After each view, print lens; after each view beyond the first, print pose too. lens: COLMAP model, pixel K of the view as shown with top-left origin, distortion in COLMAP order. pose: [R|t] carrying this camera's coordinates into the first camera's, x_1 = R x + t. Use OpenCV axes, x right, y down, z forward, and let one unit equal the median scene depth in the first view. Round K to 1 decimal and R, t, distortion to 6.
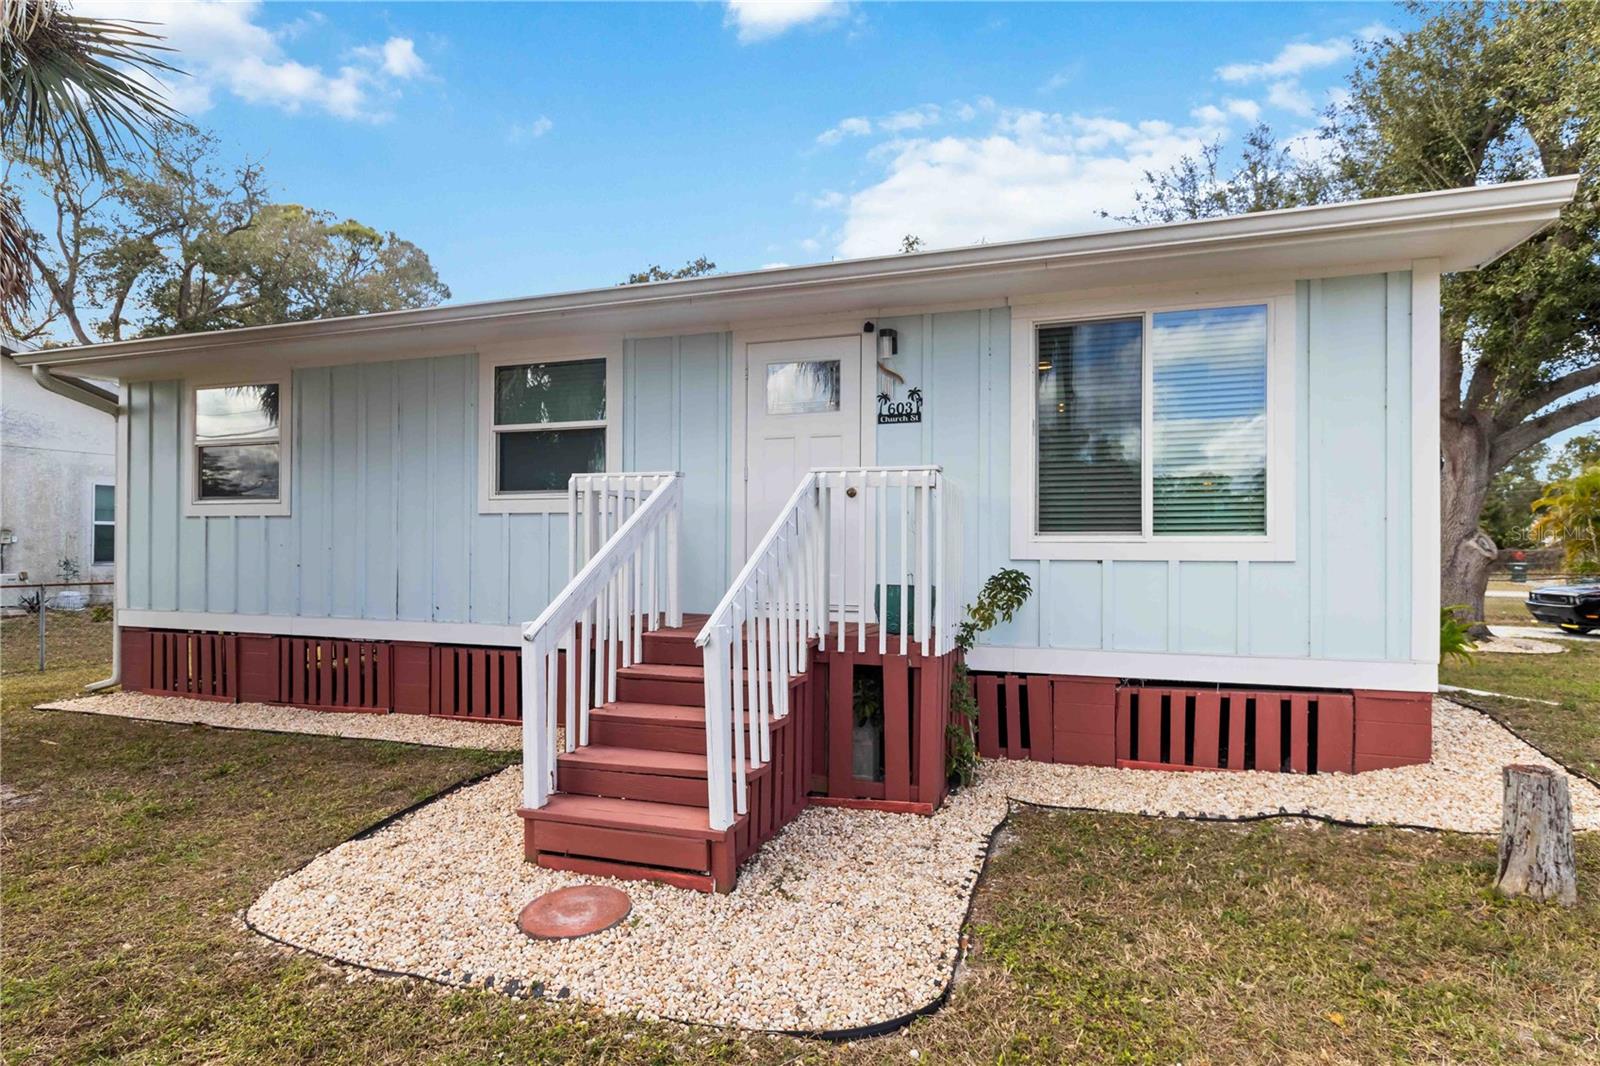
lens RADIAL K [[832.2, 0, 797.5], [0, 832.2, 548.4], [0, 0, 1]] dist [0.001184, -0.000194]
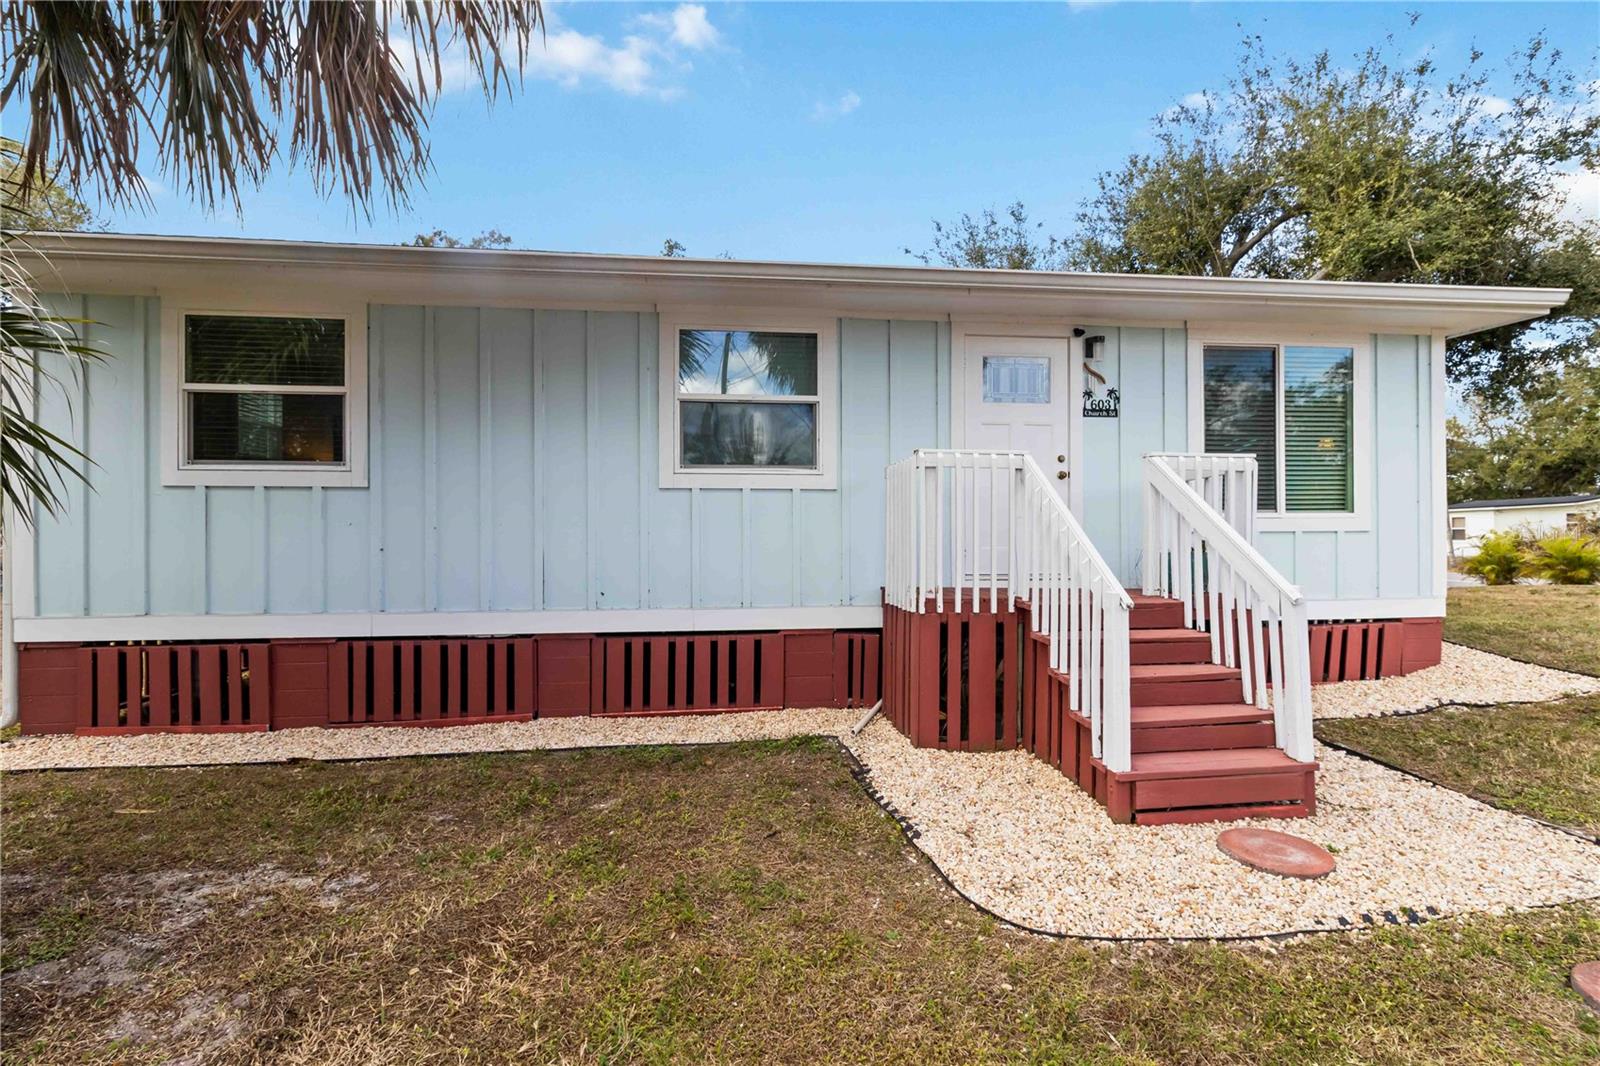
lens RADIAL K [[760.7, 0, 800.0], [0, 760.7, 533.0], [0, 0, 1]] dist [0.000649, 0.000282]
pose [[0.901340, -0.008252, 0.433035, -0.725645], [0.006773, 0.999965, 0.004958, 0.005112], [-0.433060, -0.001536, 0.901364, 0.213840]]
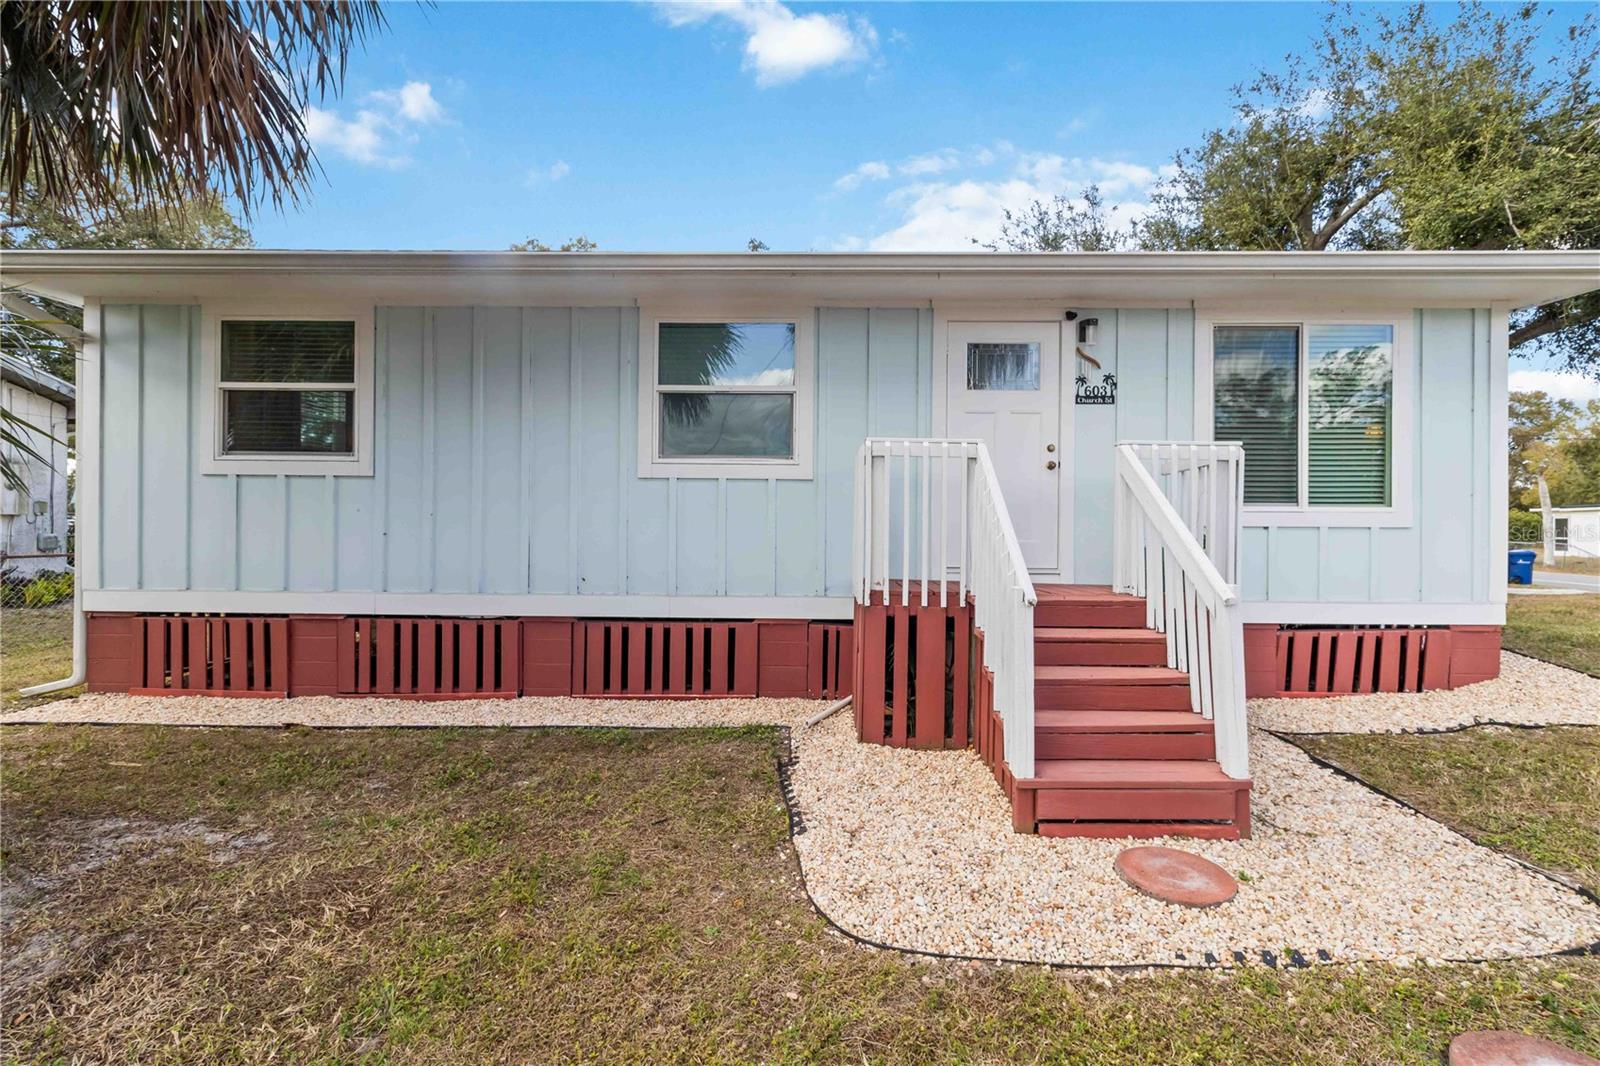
lens RADIAL K [[746.5, 0, 794.2], [0, 746.5, 525.3], [0, 0, 1]] dist [0.000674, 0.000402]
pose [[0.951109, 0.001696, 0.308850, -0.569555], [-0.003569, 0.999978, 0.005501, 0.008017], [-0.308834, -0.006334, 0.951095, 0.170425]]
